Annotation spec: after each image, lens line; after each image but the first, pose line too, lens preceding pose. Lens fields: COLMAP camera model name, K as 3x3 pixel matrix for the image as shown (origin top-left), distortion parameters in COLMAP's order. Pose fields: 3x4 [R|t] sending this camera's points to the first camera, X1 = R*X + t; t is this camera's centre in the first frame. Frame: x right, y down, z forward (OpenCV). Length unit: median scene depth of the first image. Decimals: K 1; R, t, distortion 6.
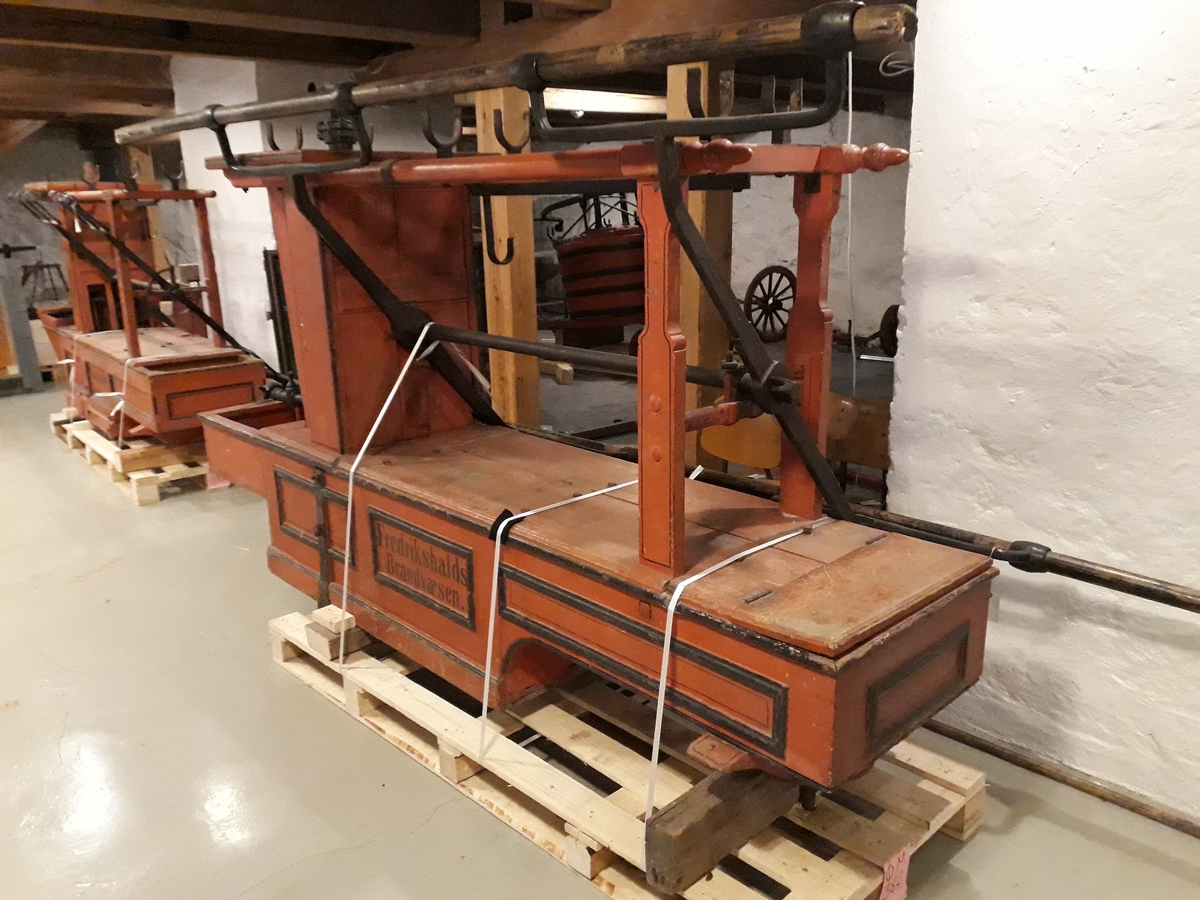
lens RADIAL K [[944.2, 0, 600.0], [0, 944.2, 450.0], [0, 0, 1]] dist [-0.008686, -0.005382]
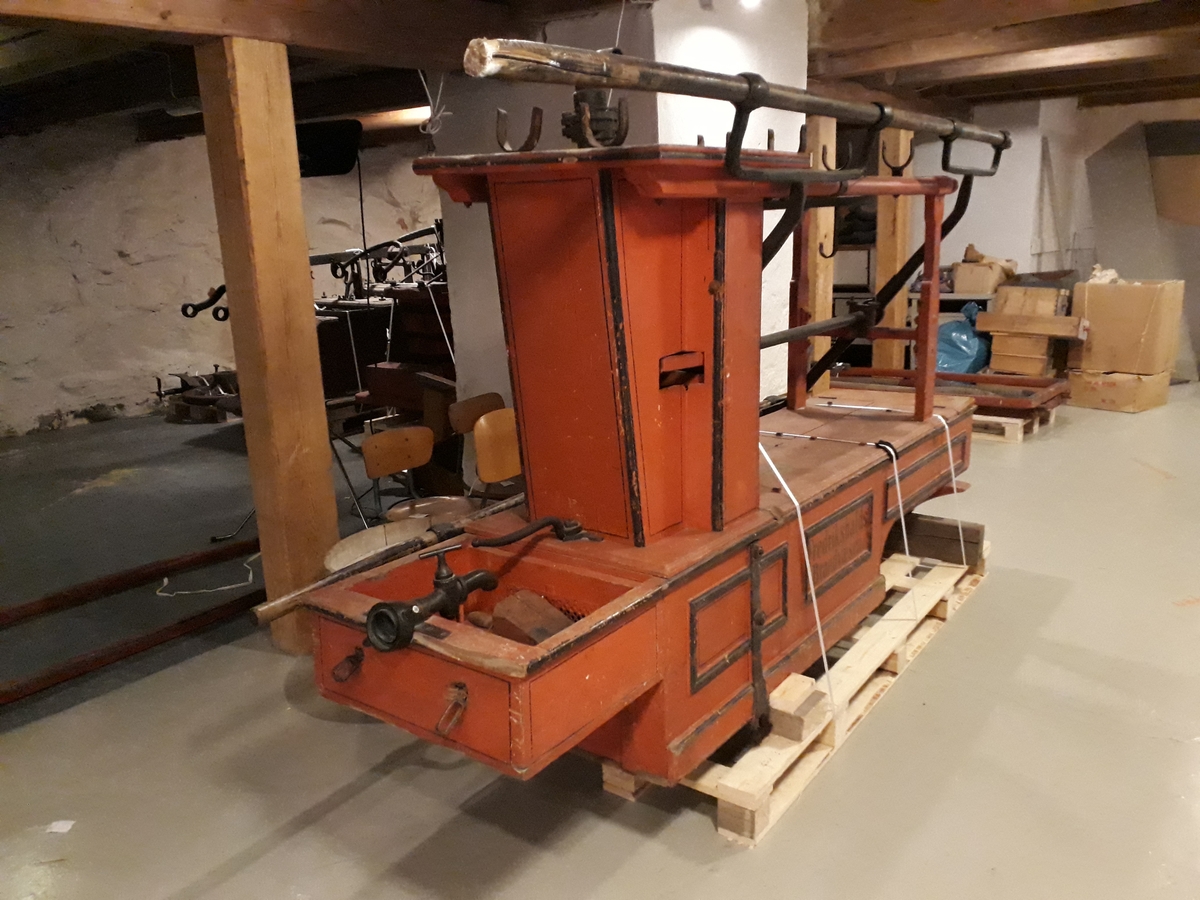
lens RADIAL K [[944.2, 0, 600.0], [0, 944.2, 450.0], [0, 0, 1]] dist [-0.008686, -0.005382]
pose [[-0.167240, -0.218224, 0.961462, -1.555751], [0.292155, 0.920427, 0.259729, -0.454993], [-0.941635, 0.324333, -0.090177, 1.765720]]
